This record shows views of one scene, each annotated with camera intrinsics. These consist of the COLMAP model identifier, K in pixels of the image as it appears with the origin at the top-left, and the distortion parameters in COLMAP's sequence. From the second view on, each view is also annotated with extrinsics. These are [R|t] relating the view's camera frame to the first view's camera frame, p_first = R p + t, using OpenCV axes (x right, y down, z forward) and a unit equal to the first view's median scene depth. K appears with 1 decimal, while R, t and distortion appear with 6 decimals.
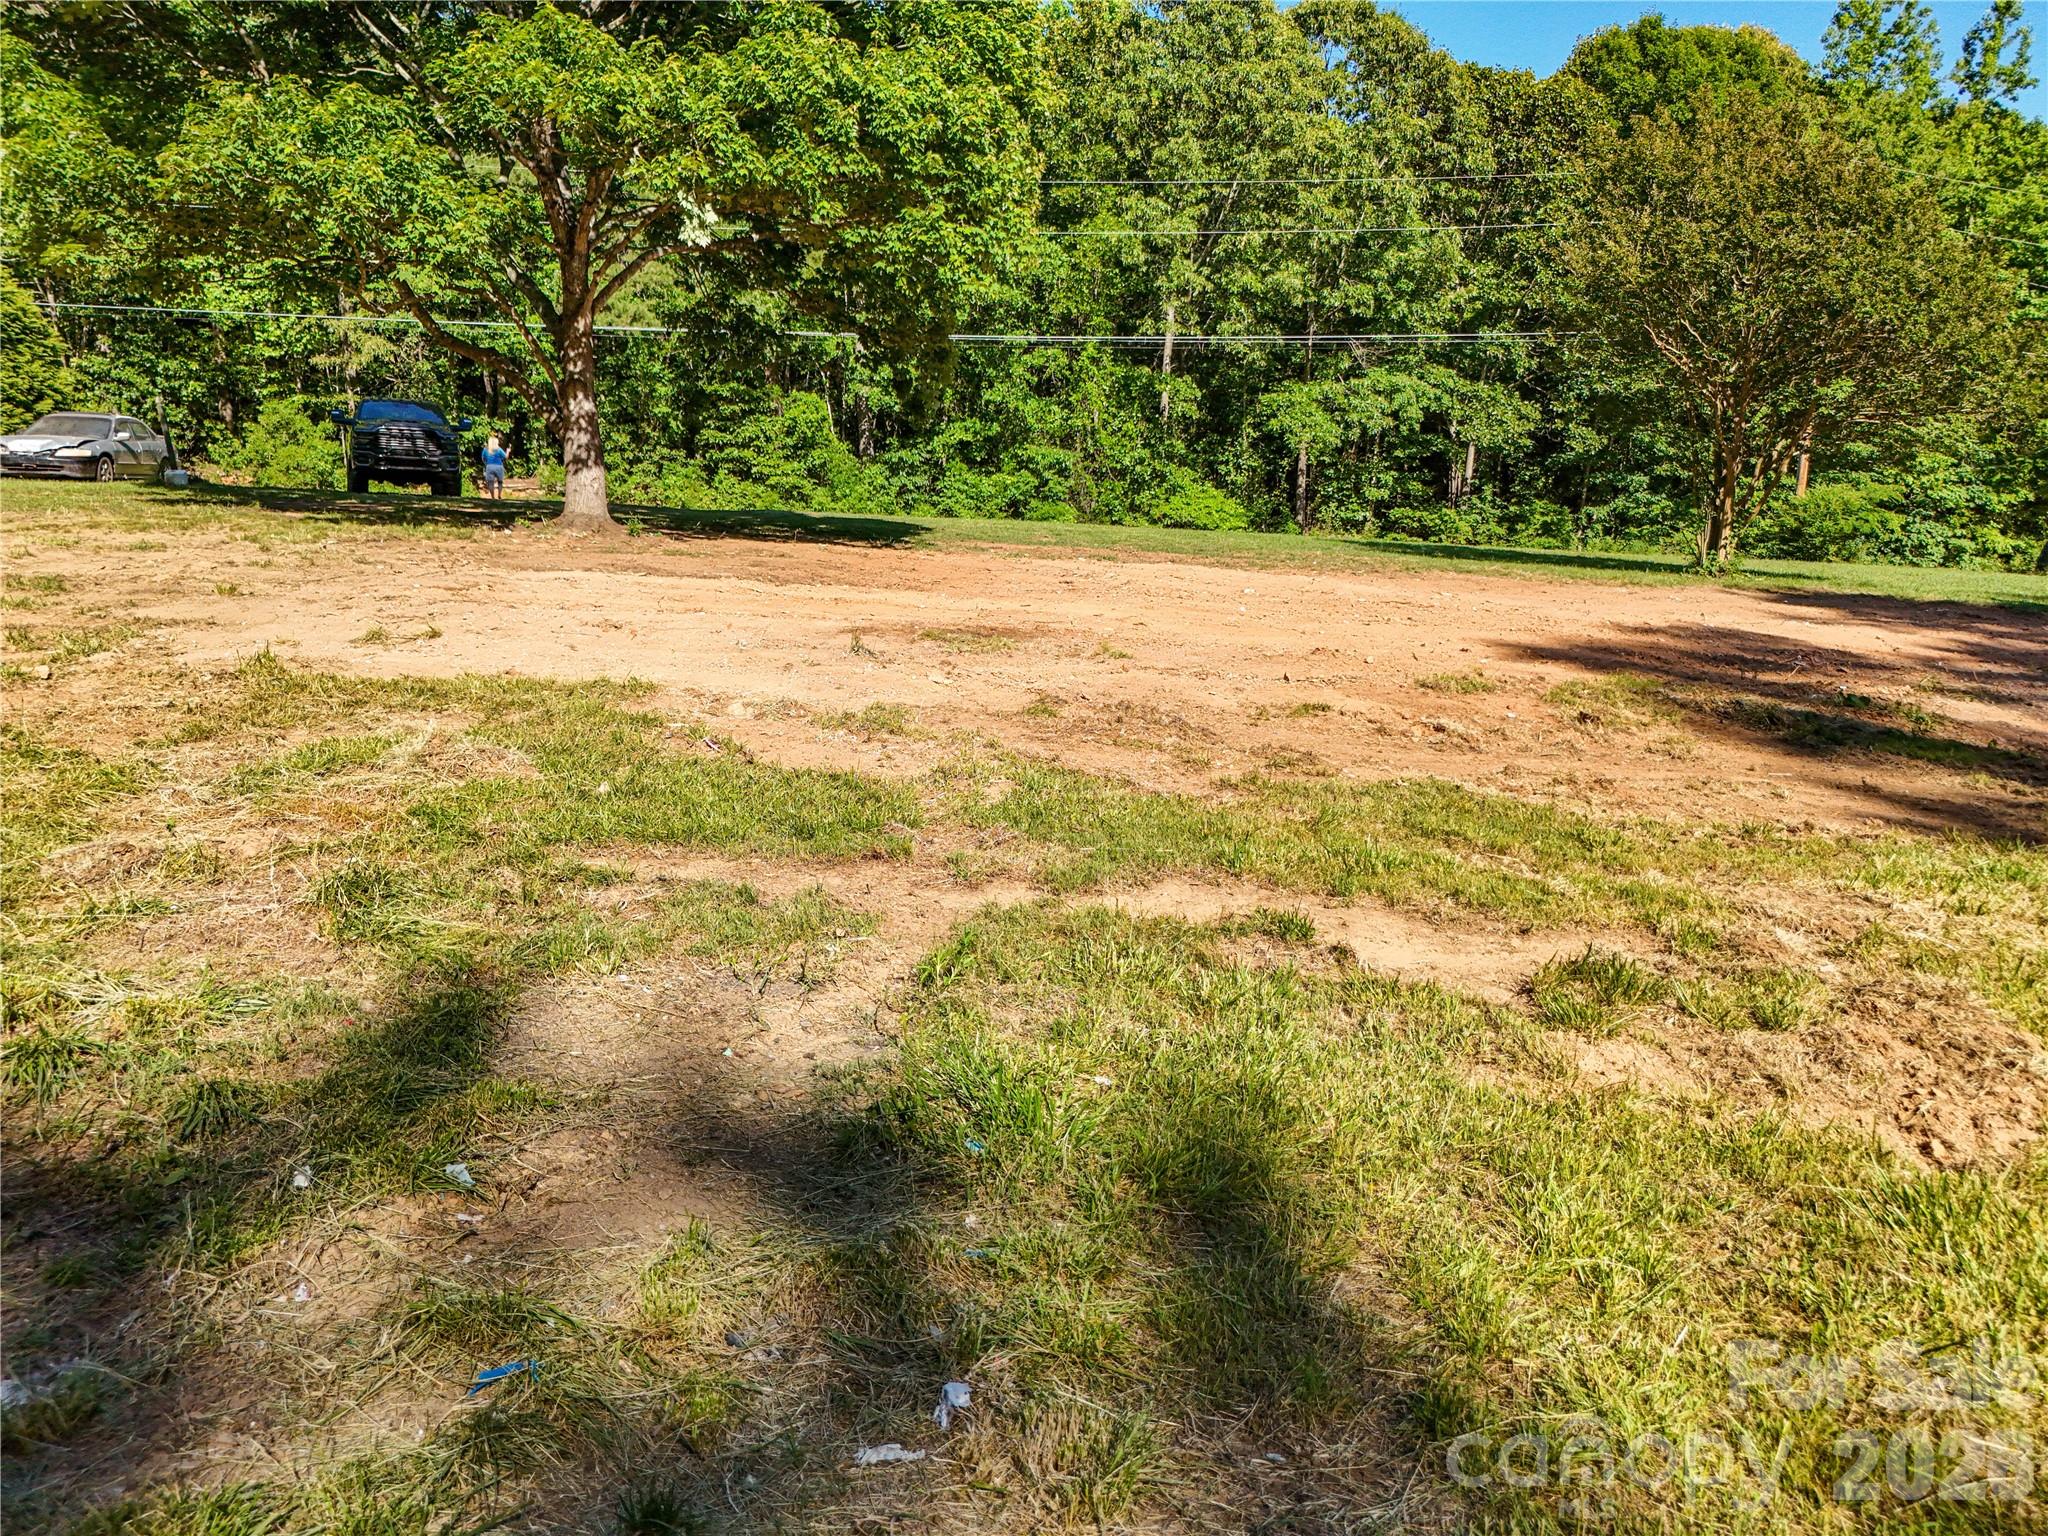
lens RADIAL K [[1507.5, 0, 1022.8], [0, 1507.5, 751.1], [0, 0, 1]] dist [0.071403, -0.065274]
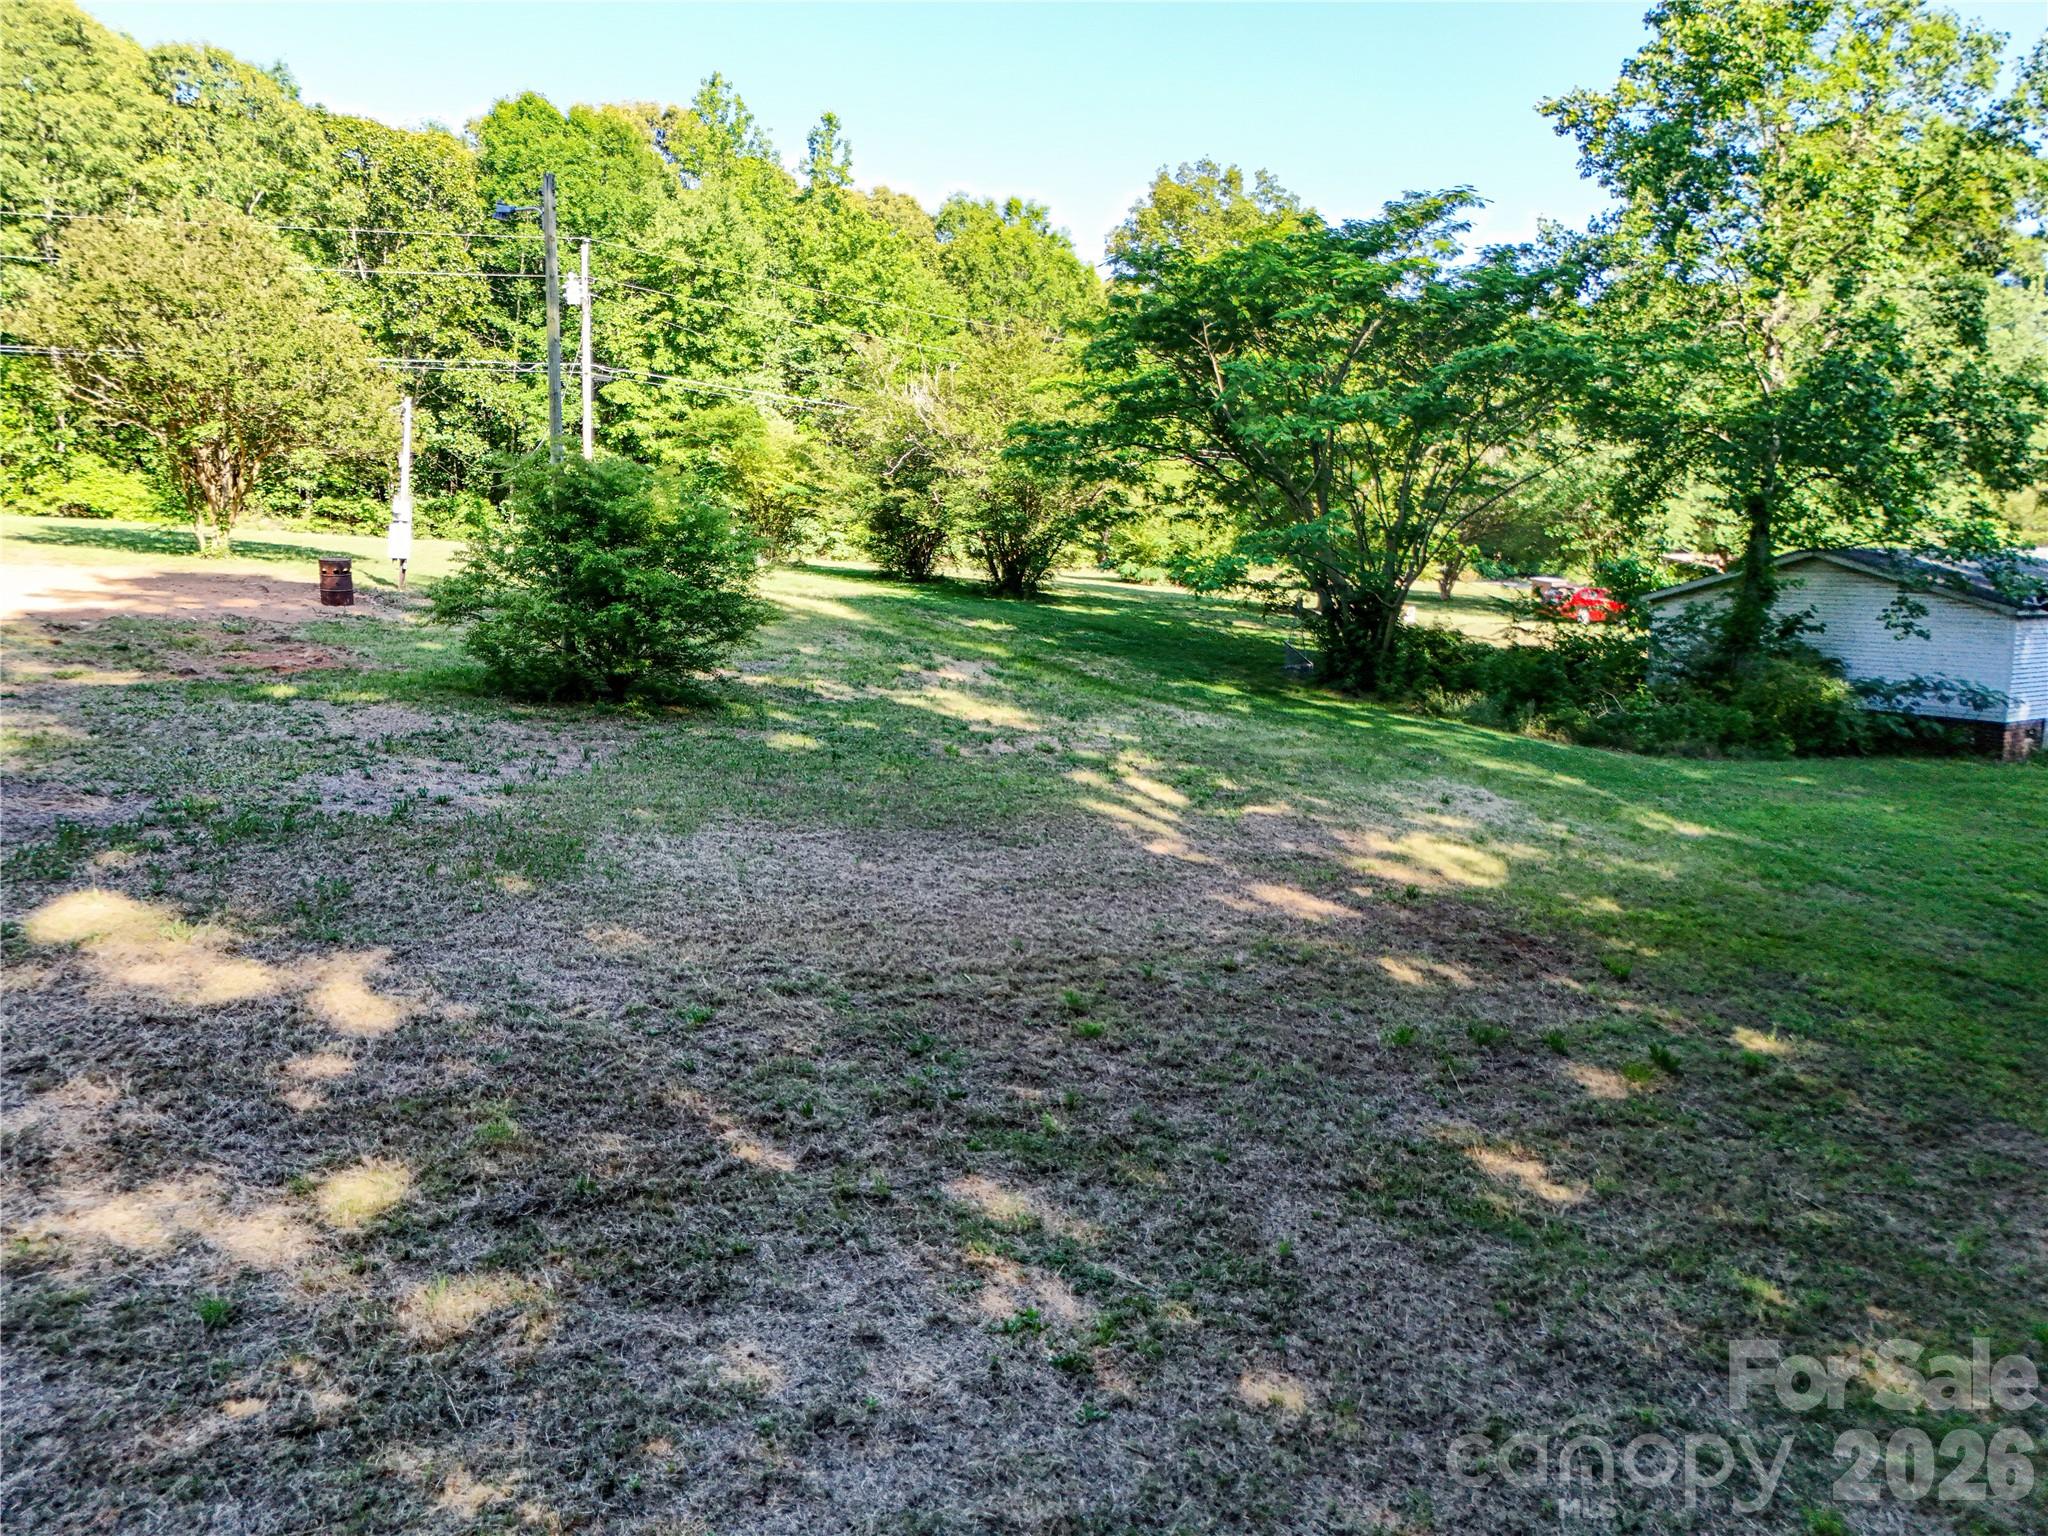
lens RADIAL K [[1507.5, 0, 1028.2], [0, 1507.5, 764.1], [0, 0, 1]] dist [0.071403, -0.065274]
pose [[0.926121, -0.048376, 0.374111, 0.327184], [0.040576, 0.998764, 0.028704, 0.032185], [-0.375037, -0.011403, 0.926940, -0.296299]]
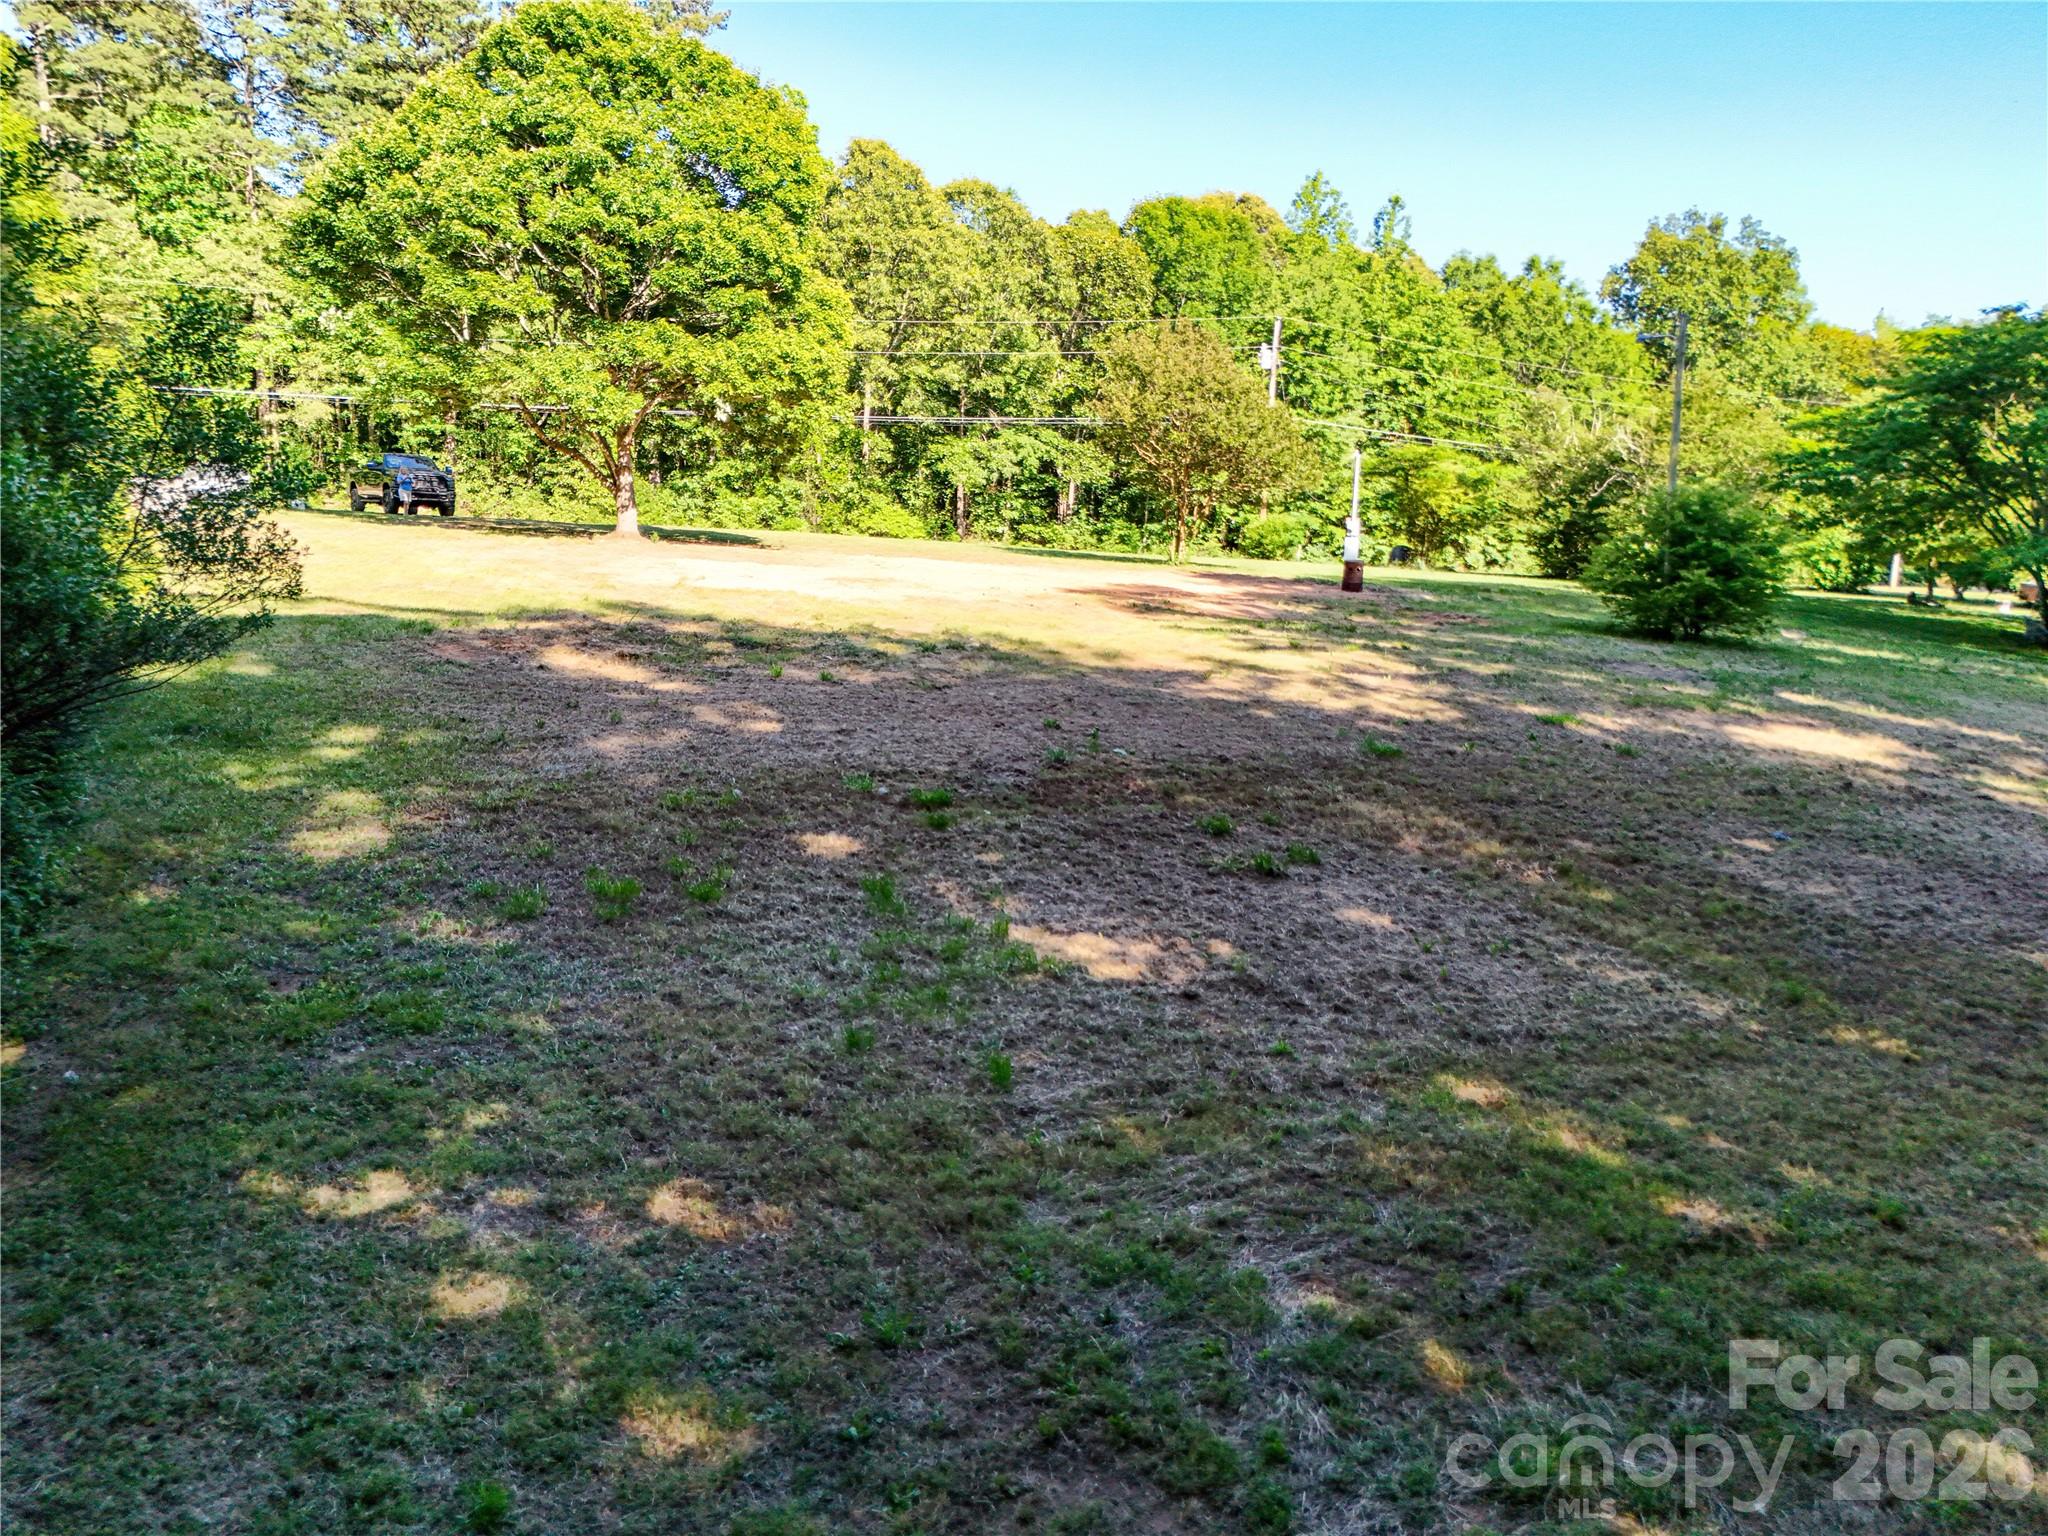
lens RADIAL K [[1507.5, 0, 1030.0], [0, 1507.5, 765.0], [0, 0, 1]] dist [0.071403, -0.065274]
pose [[0.971660, -0.032001, 0.234208, -0.105443], [0.030273, 0.999481, 0.010973, 0.061441], [-0.234438, -0.003572, 0.972125, -0.456138]]
